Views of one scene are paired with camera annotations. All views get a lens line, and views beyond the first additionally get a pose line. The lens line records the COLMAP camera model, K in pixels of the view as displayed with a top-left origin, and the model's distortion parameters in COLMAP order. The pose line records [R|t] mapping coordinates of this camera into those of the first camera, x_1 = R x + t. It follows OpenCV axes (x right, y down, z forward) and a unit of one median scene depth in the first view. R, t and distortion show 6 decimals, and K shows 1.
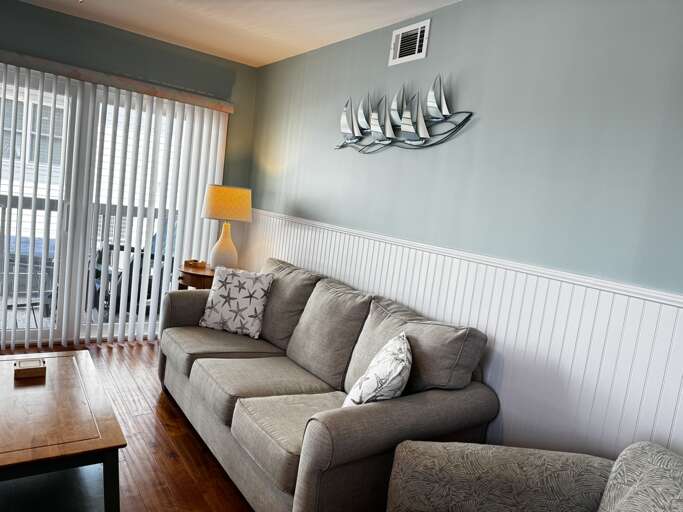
lens RADIAL K [[476.6, 0, 340.3], [0, 476.6, 258.4], [0, 0, 1]] dist [0.087854, -0.127218]
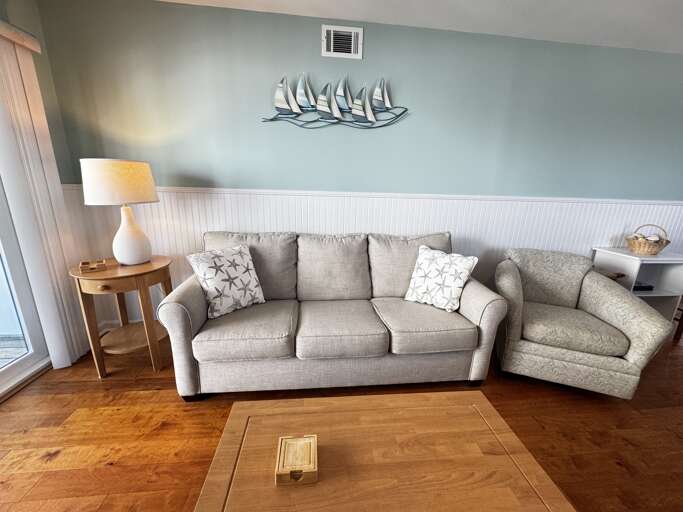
lens RADIAL K [[275.4, 0, 341.5], [0, 275.4, 256.0], [0, 0, 1]] dist [-0.003156, -0.000289]
pose [[0.482647, -0.328360, 0.811931, -0.675778], [0.135523, 0.943892, 0.301166, -0.122216], [-0.865266, -0.035322, 0.500067, 0.619236]]
